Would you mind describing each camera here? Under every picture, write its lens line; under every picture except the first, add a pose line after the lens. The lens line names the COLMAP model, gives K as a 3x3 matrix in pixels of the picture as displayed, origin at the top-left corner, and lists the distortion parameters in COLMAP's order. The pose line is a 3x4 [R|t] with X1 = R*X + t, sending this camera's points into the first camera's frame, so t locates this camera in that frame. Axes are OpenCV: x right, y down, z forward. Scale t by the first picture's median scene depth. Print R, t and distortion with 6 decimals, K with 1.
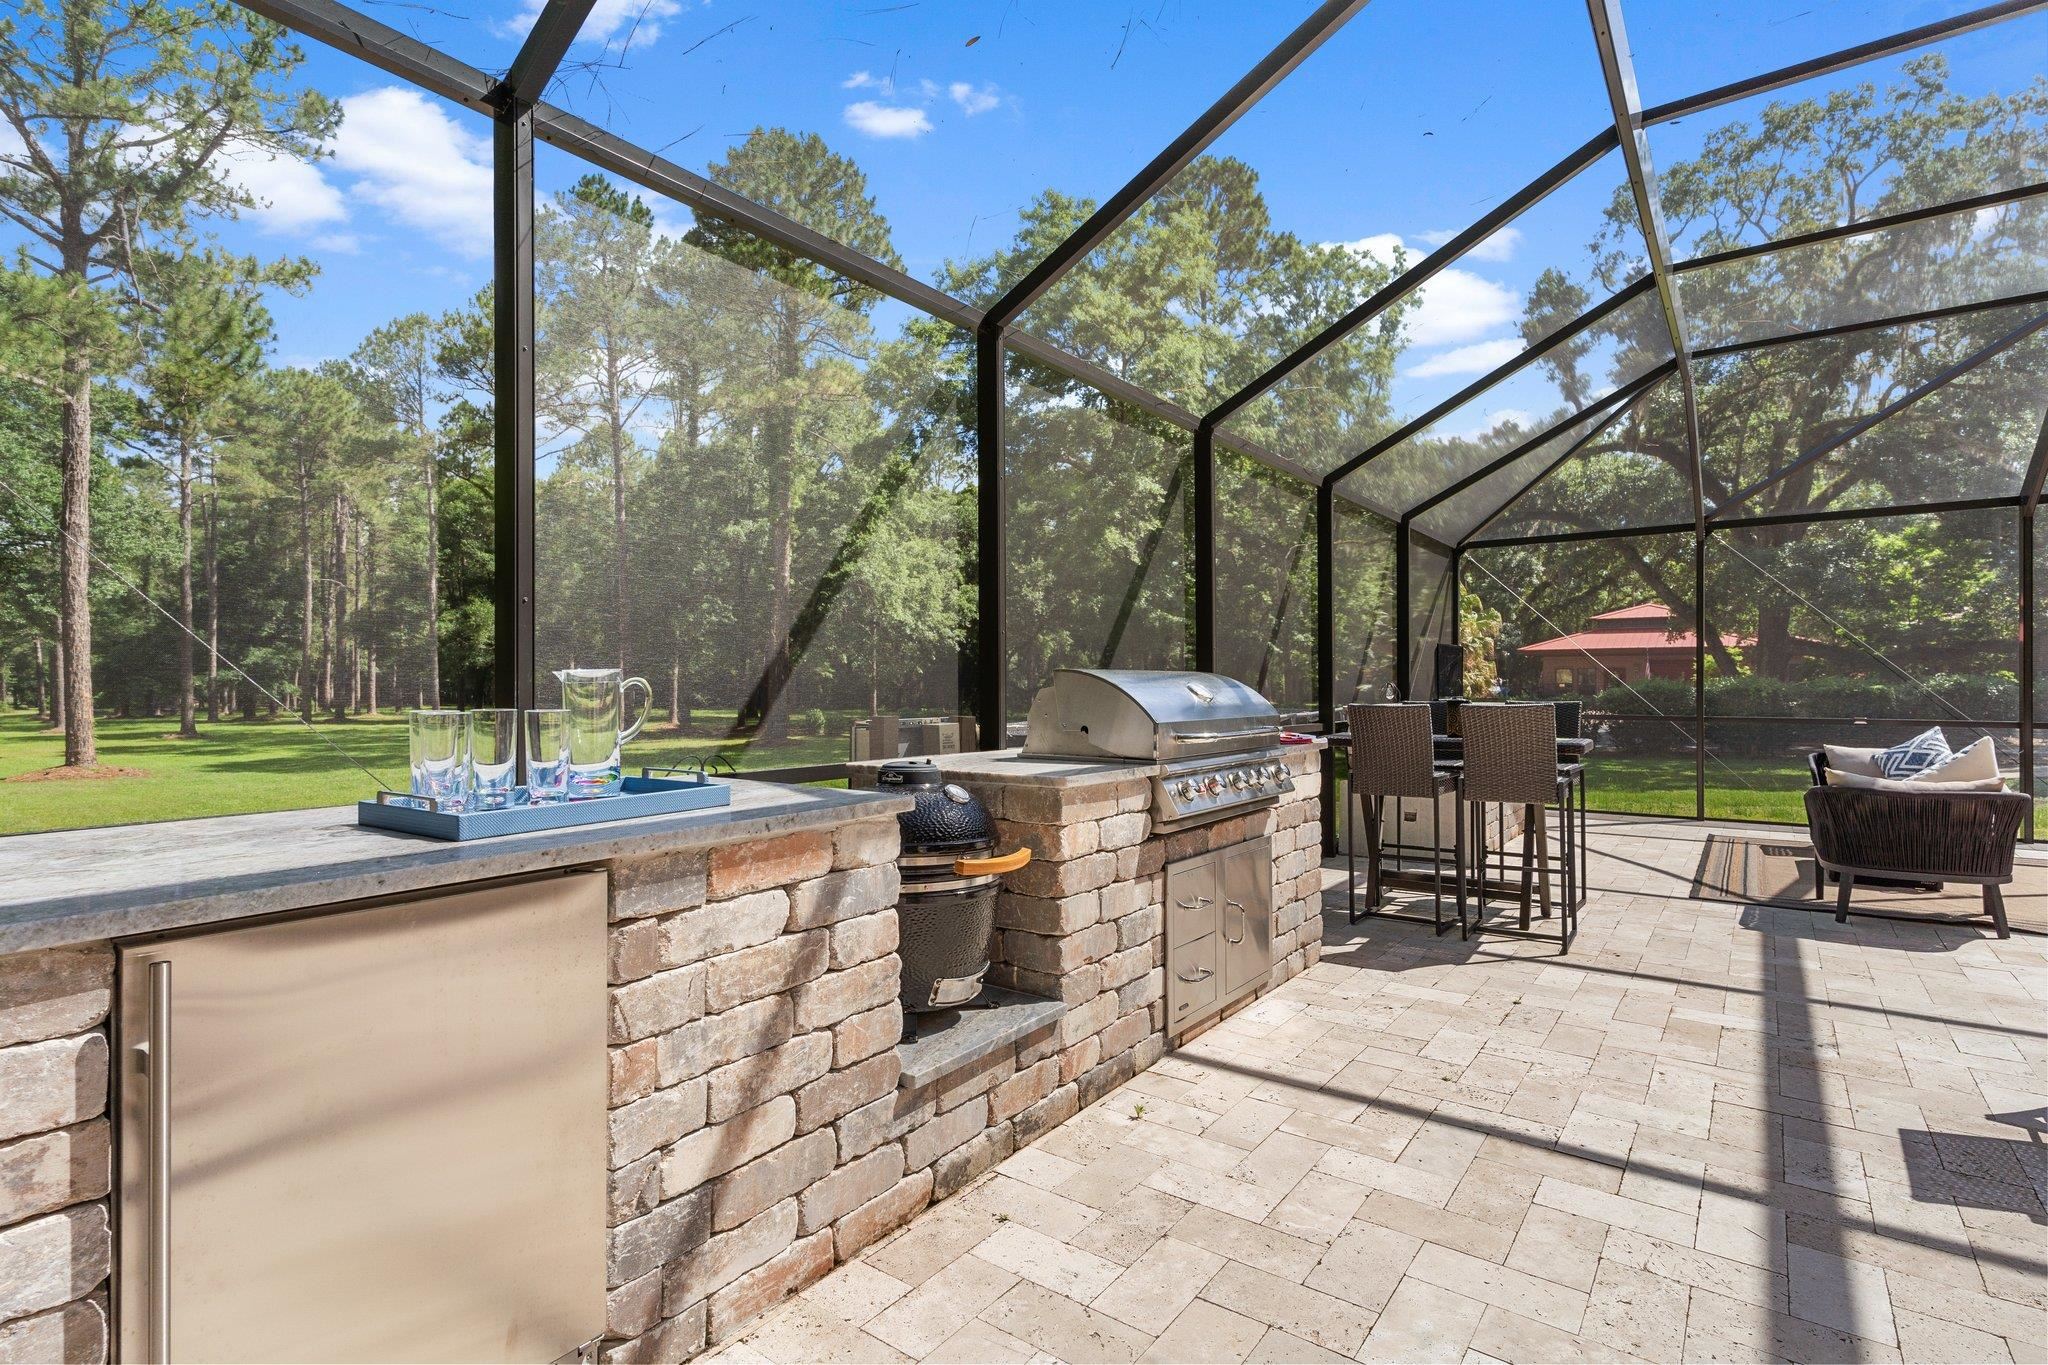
lens RADIAL K [[983.6, 0, 1006.8], [0, 983.6, 674.9], [0, 0, 1]] dist [-0.006007, 0.000501]
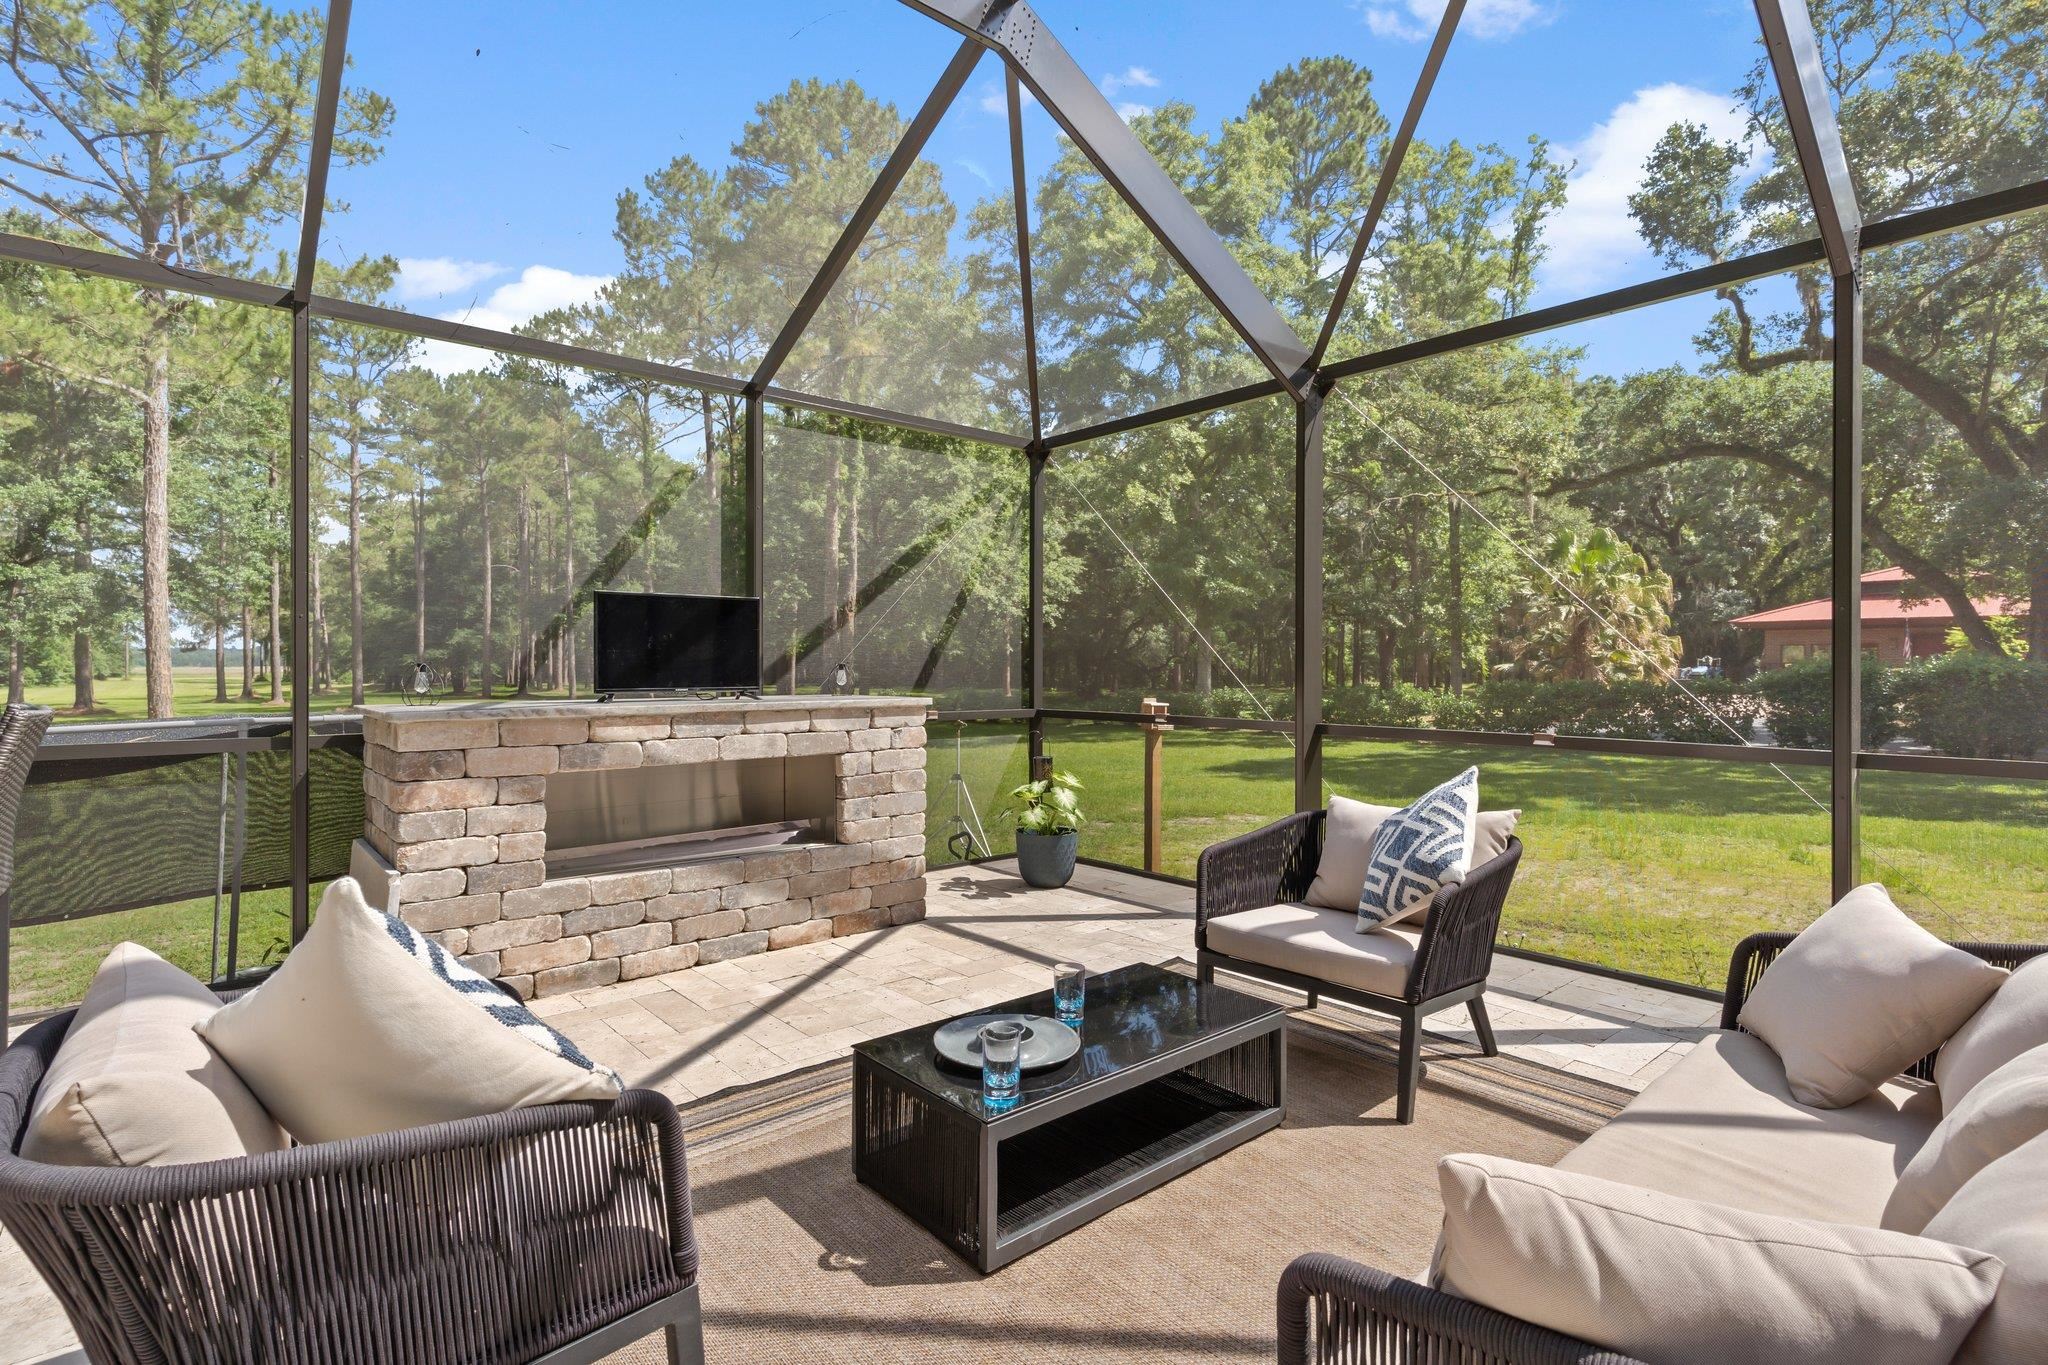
lens RADIAL K [[983.6, 0, 997.5], [0, 983.6, 673.3], [0, 0, 1]] dist [-0.006007, 0.000501]
pose [[0.978186, 0.003986, -0.207694, 0.144617], [0.000275, 0.999790, 0.020483, 0.000658], [0.207732, -0.020093, 0.977979, 0.096968]]
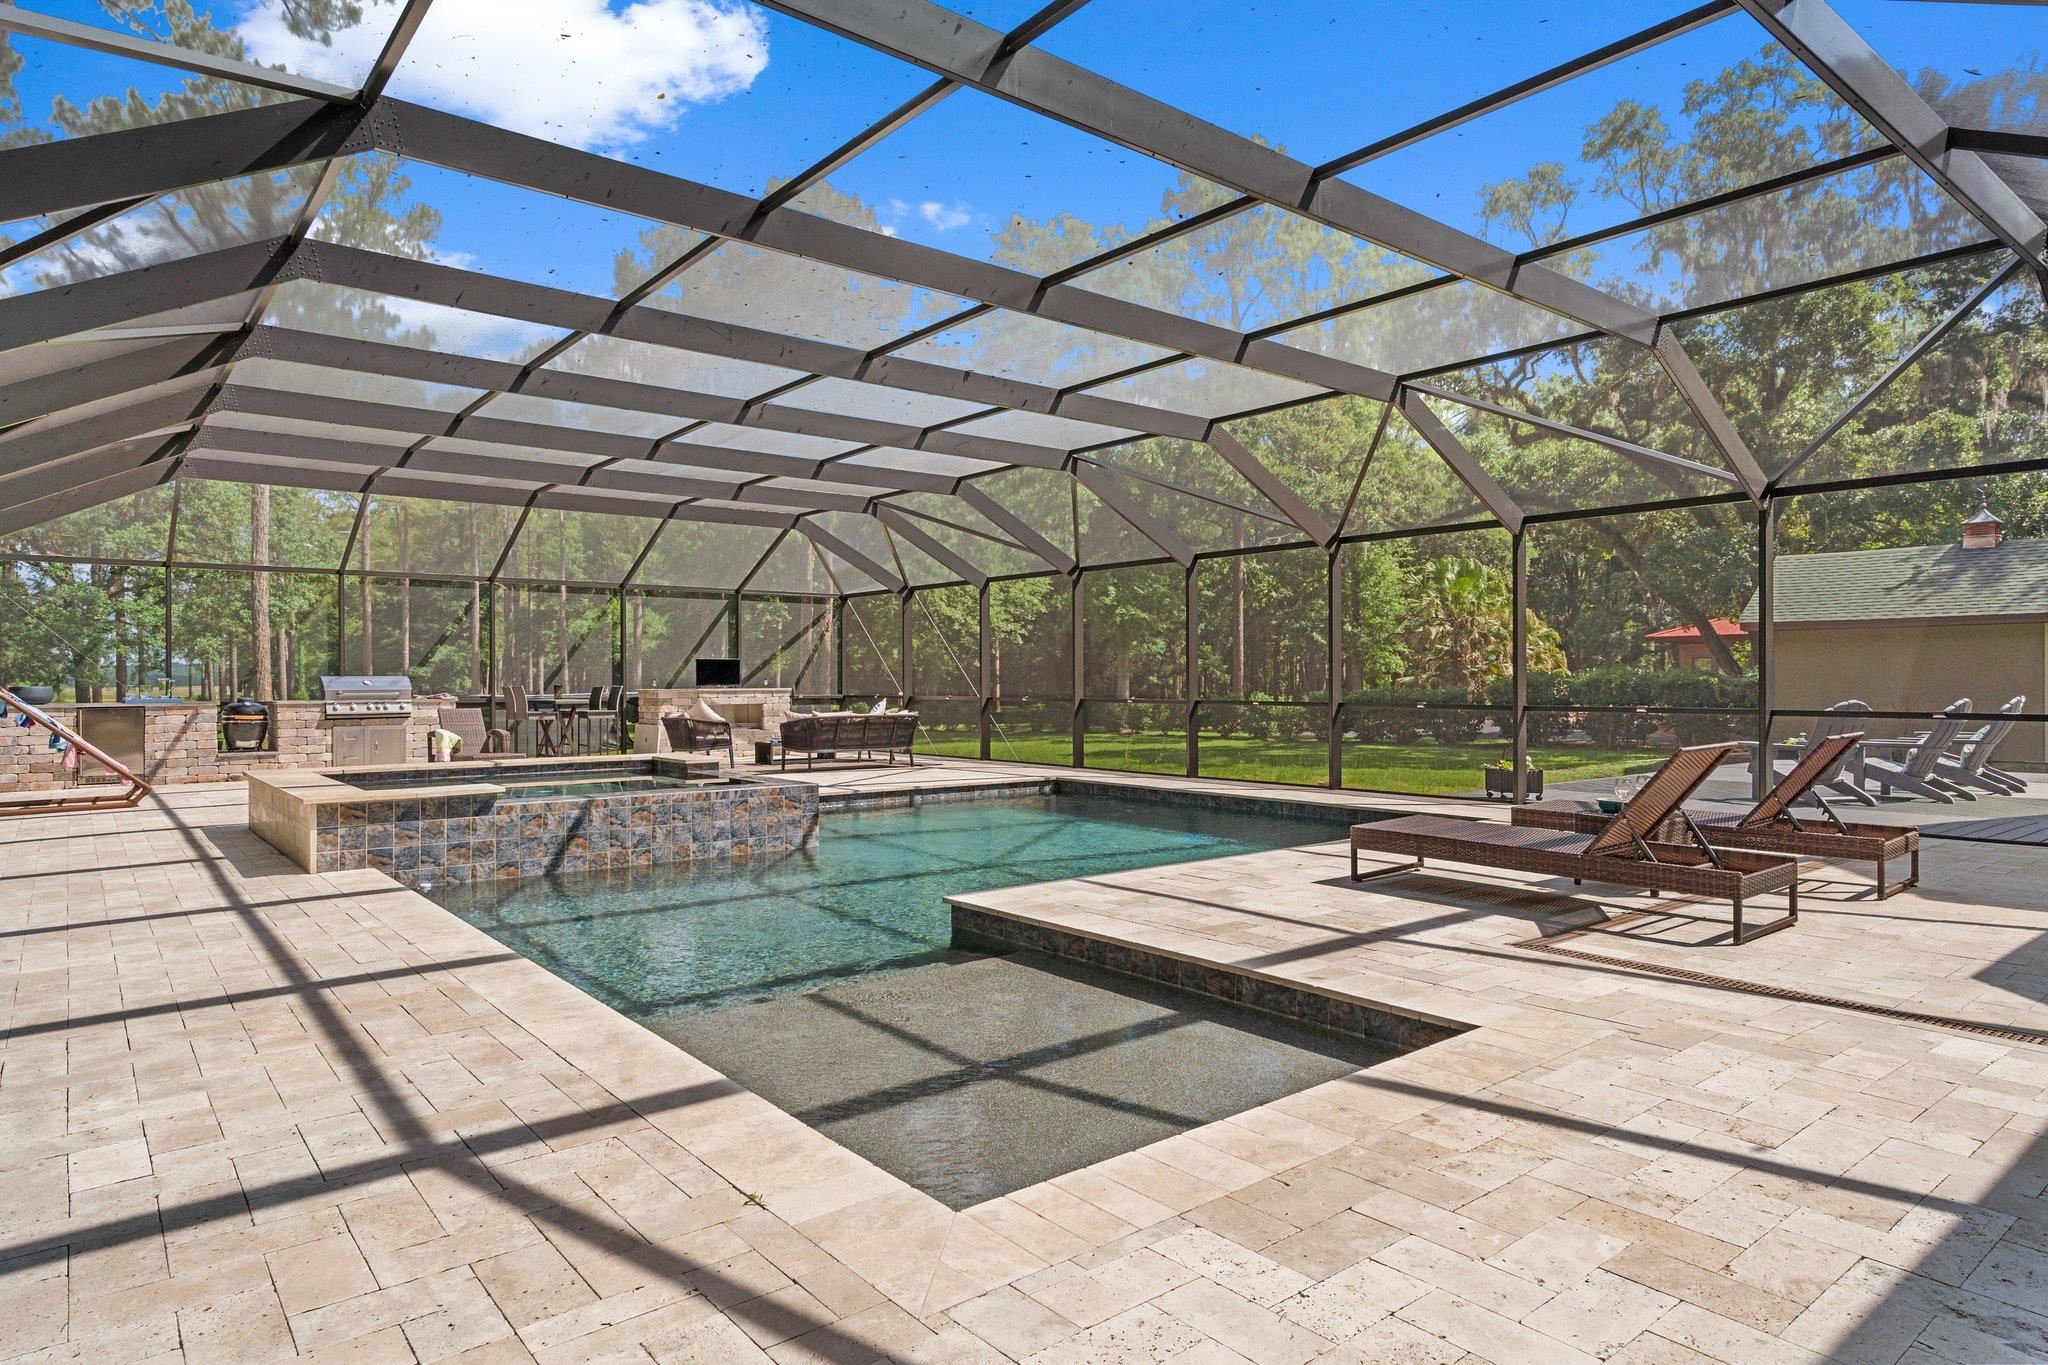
lens RADIAL K [[1151.0, 0, 979.3], [0, 1151.0, 686.6], [0, 0, 1]] dist [-0.003657, -0.003072]
pose [[0.969684, -0.001476, -0.244359, 0.300494], [0.005846, 0.999836, 0.017157, -0.002345], [0.244294, -0.018065, 0.969533, -0.222931]]
